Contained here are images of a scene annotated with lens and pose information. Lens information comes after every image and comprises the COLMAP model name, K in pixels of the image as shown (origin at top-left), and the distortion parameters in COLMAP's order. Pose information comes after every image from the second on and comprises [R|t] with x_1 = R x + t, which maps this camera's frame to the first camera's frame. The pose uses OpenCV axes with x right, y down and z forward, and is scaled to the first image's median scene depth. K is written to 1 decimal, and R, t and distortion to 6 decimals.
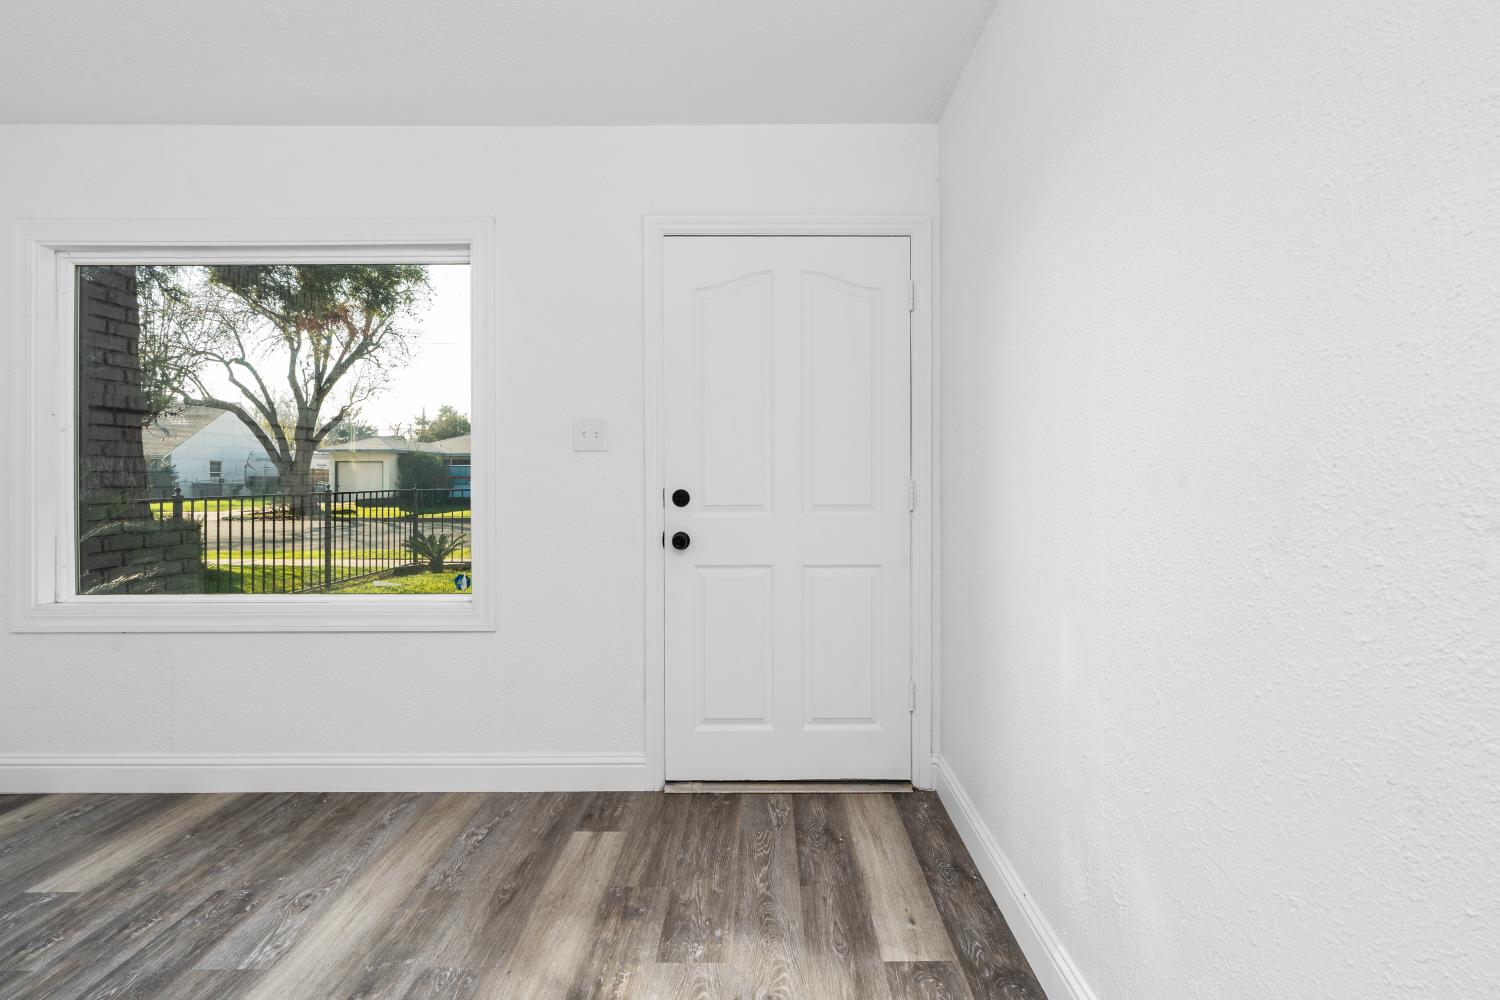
lens RADIAL K [[679.7, 0, 763.4], [0, 679.7, 476.4], [0, 0, 1]] dist [-0.001516, 0.000269]
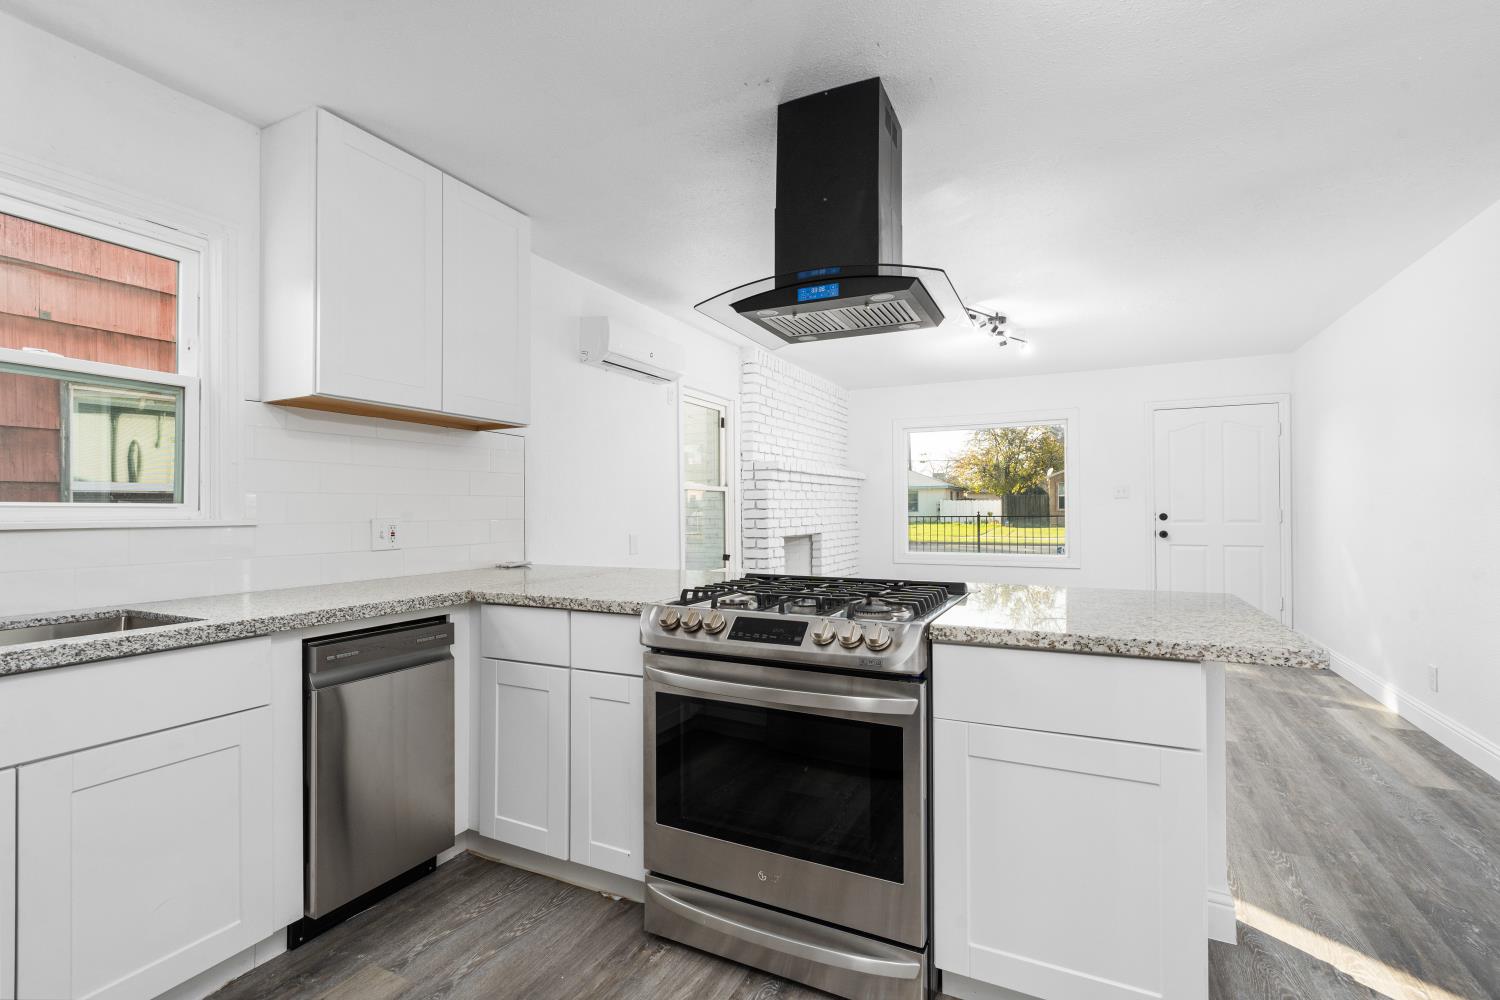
lens RADIAL K [[679.5, 0, 755.4], [0, 679.5, 503.8], [0, 0, 1]] dist [0.000483, 0.000558]
pose [[0.897910, -0.006595, -0.440130, -0.093113], [0.004119, 0.999970, -0.006580, -0.001191], [0.440160, 0.004095, 0.897910, -0.470582]]
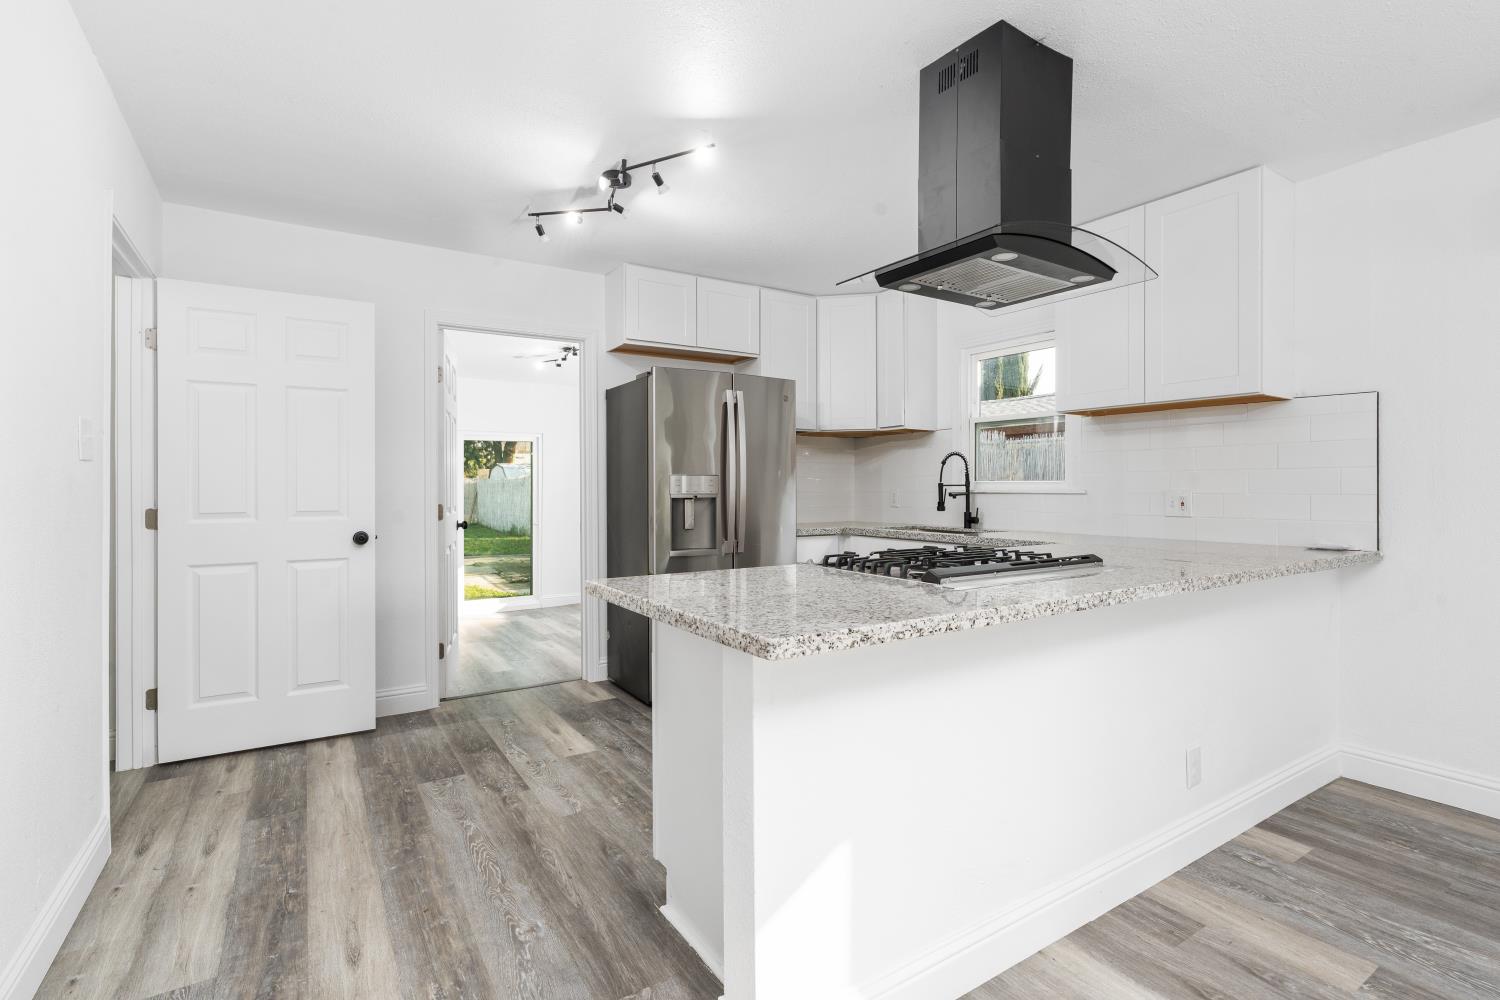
lens RADIAL K [[694.1, 0, 752.5], [0, 694.1, 493.3], [0, 0, 1]] dist [0.000072, 0.000734]
pose [[-0.839078, 0.006787, -0.543969, 0.012698], [0.002872, 0.999964, 0.008047, 0.000117], [0.544003, 0.005189, -0.839067, -0.121969]]
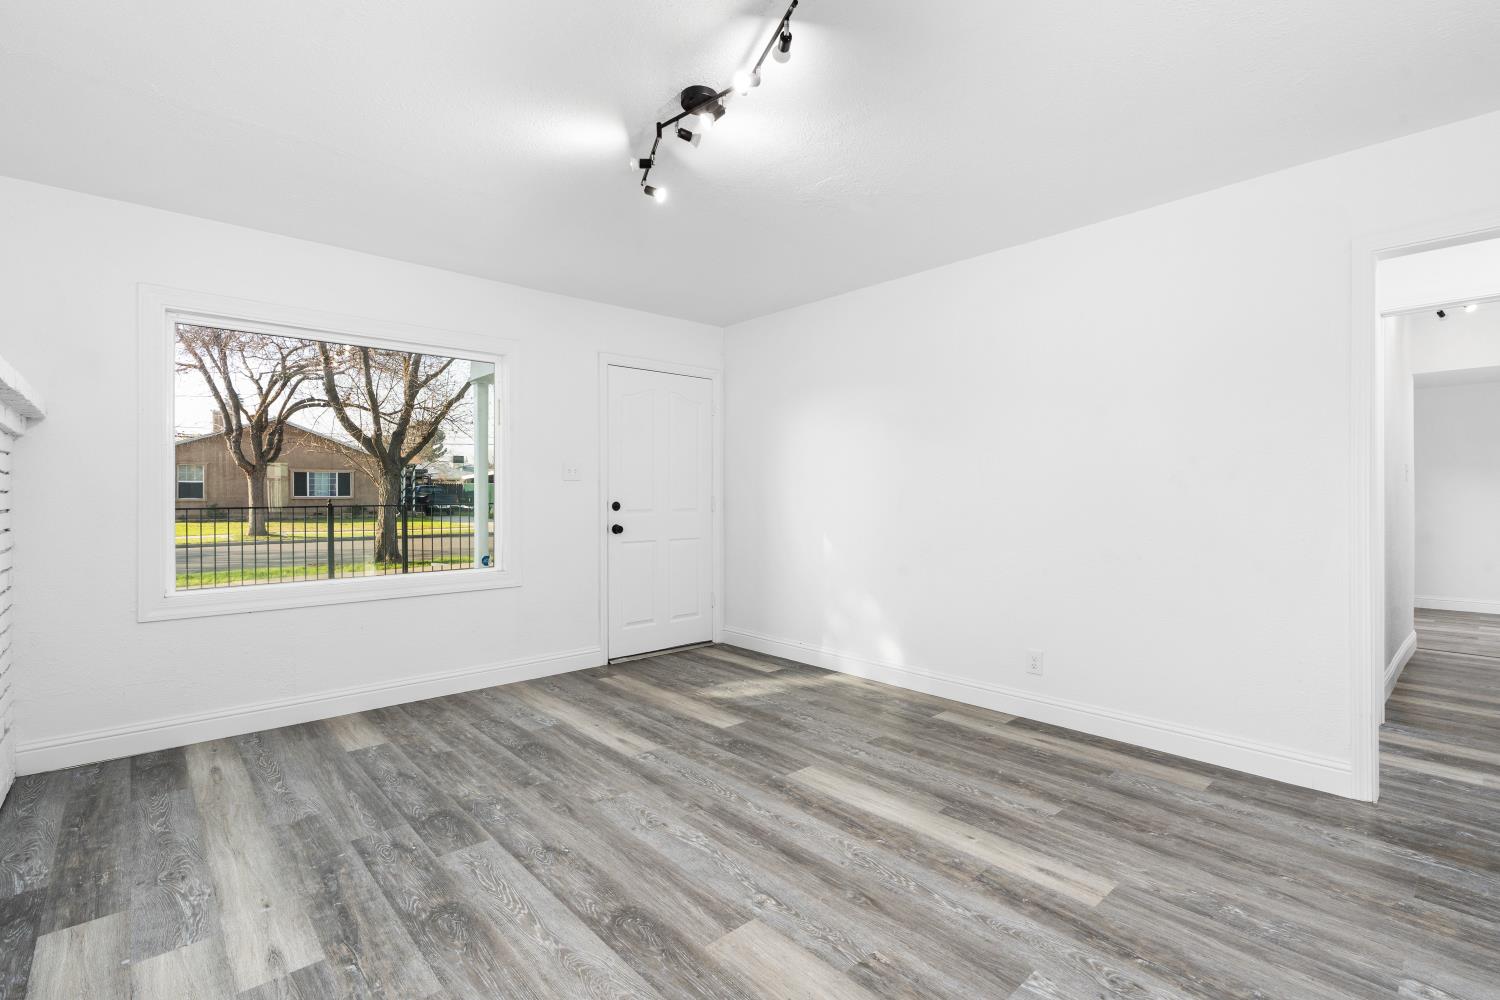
lens RADIAL K [[683.4, 0, 755.6], [0, 683.4, 488.1], [0, 0, 1]] dist [-0.000572, 0.000778]
pose [[0.736886, 0.009386, 0.675952, -0.285365], [-0.001294, 0.999921, -0.012473, 0.001248], [-0.676016, 0.008316, 0.736840, -0.165120]]
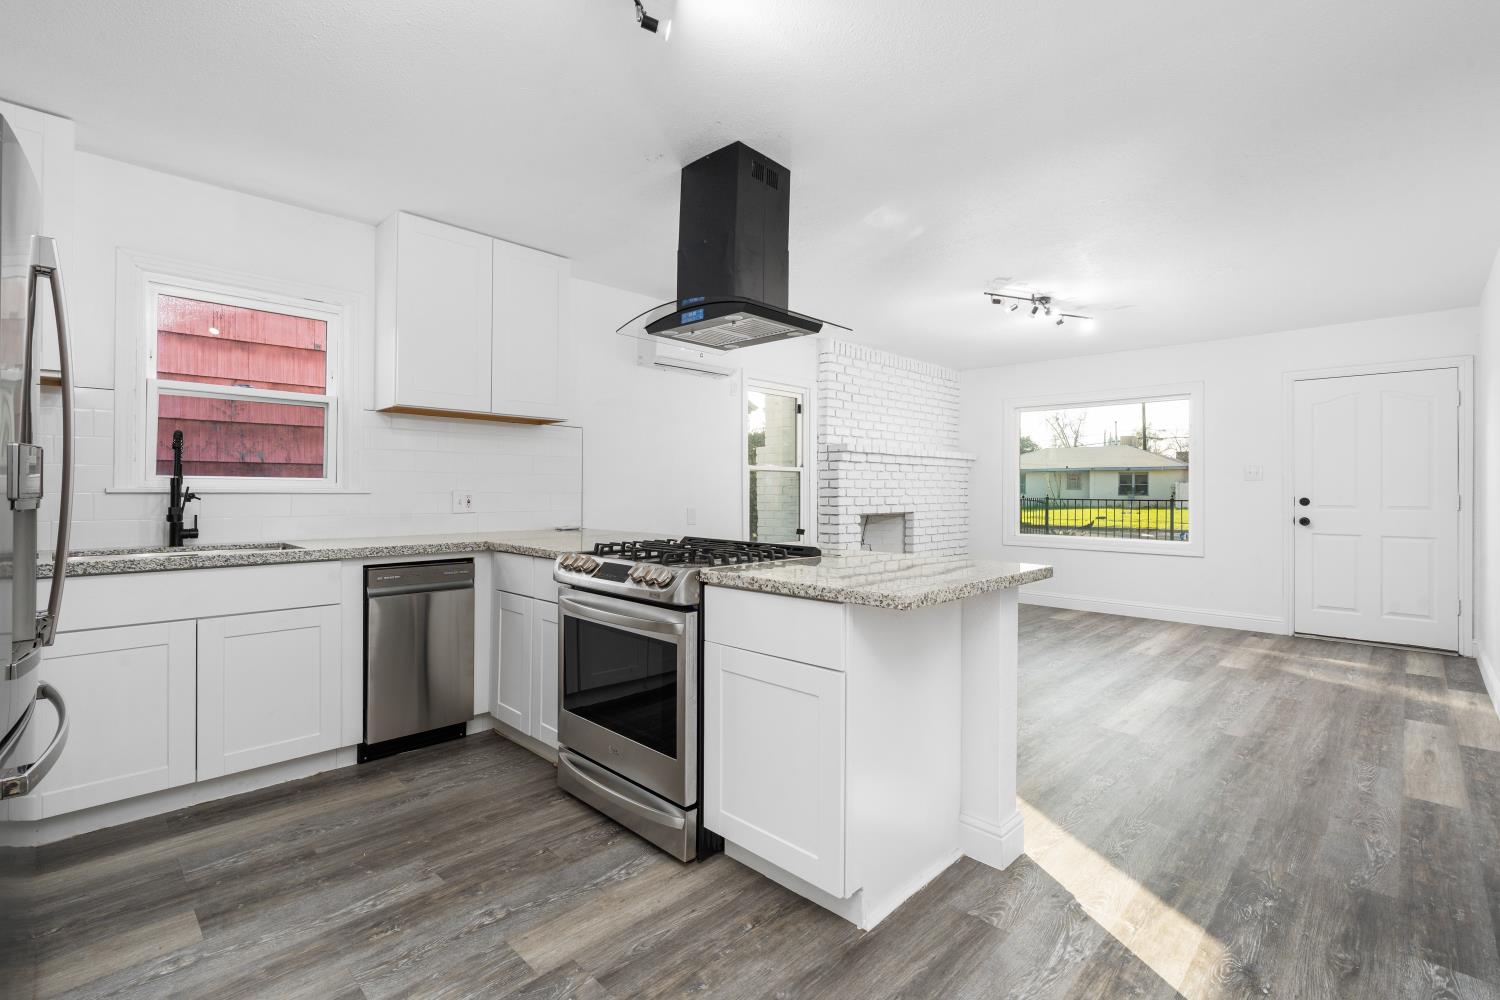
lens RADIAL K [[683.4, 0, 755.6], [0, 683.4, 488.1], [0, 0, 1]] dist [-0.000572, 0.000778]
pose [[0.718698, 0.003526, -0.695314, 0.034173], [-0.005980, 0.999982, -0.001110, 0.000507], [0.695297, 0.004956, 0.718706, -0.451774]]
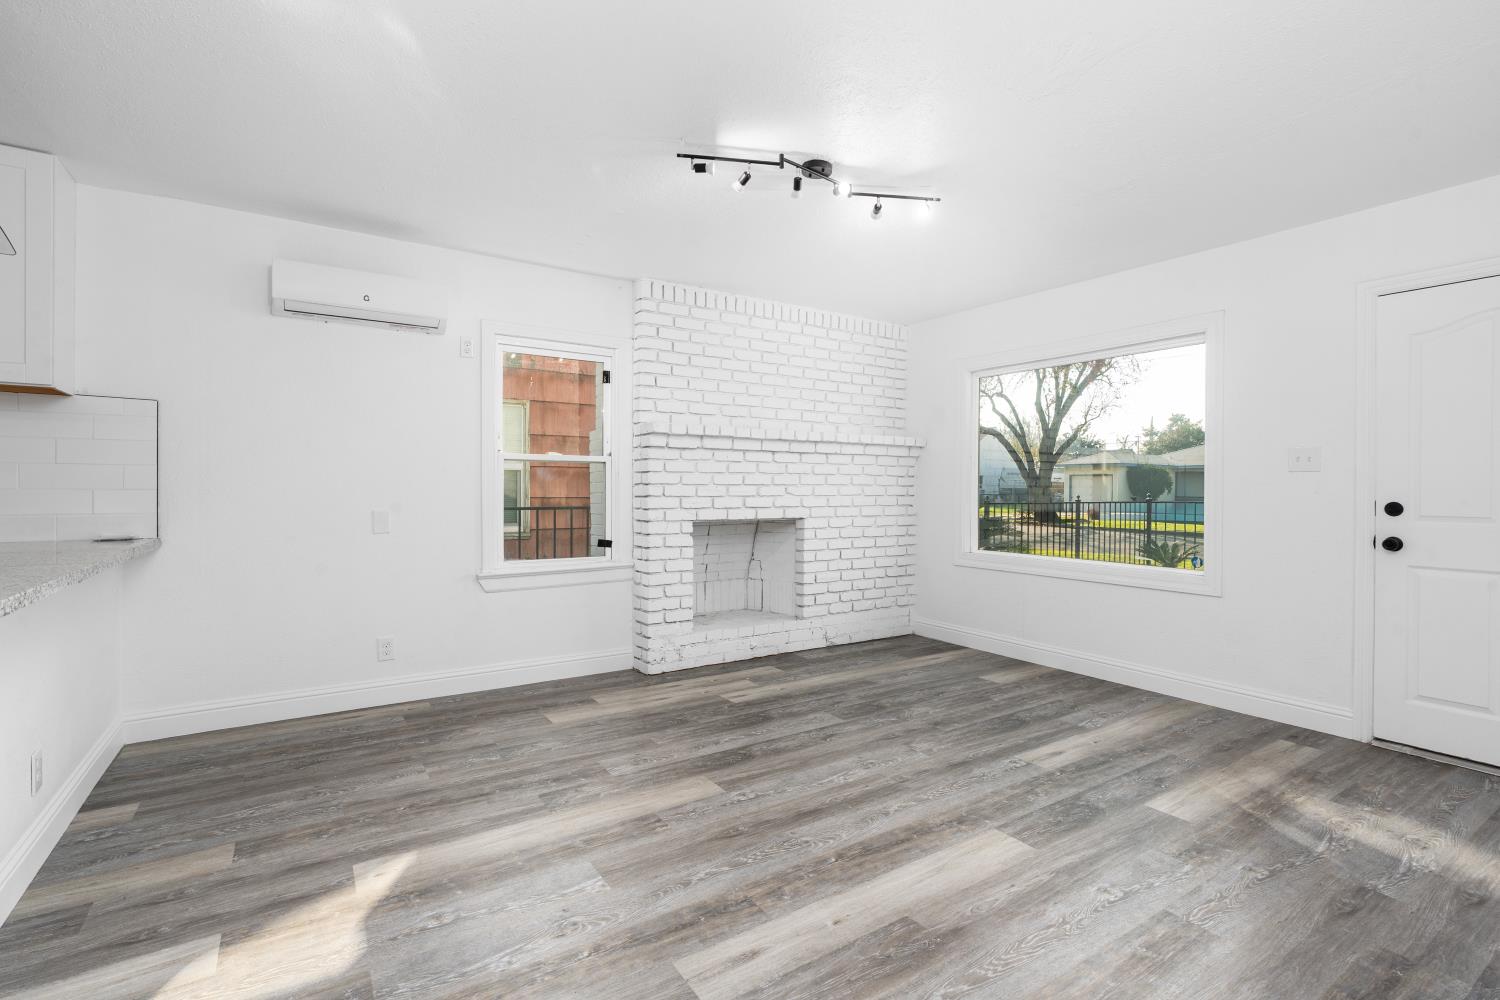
lens RADIAL K [[694.1, 0, 752.5], [0, 694.1, 493.3], [0, 0, 1]] dist [0.000072, 0.000734]
pose [[0.553491, 0.012482, -0.832762, 0.071257], [-0.007618, 0.999922, 0.009924, 0.000169], [0.832820, 0.000851, 0.553543, -0.164516]]
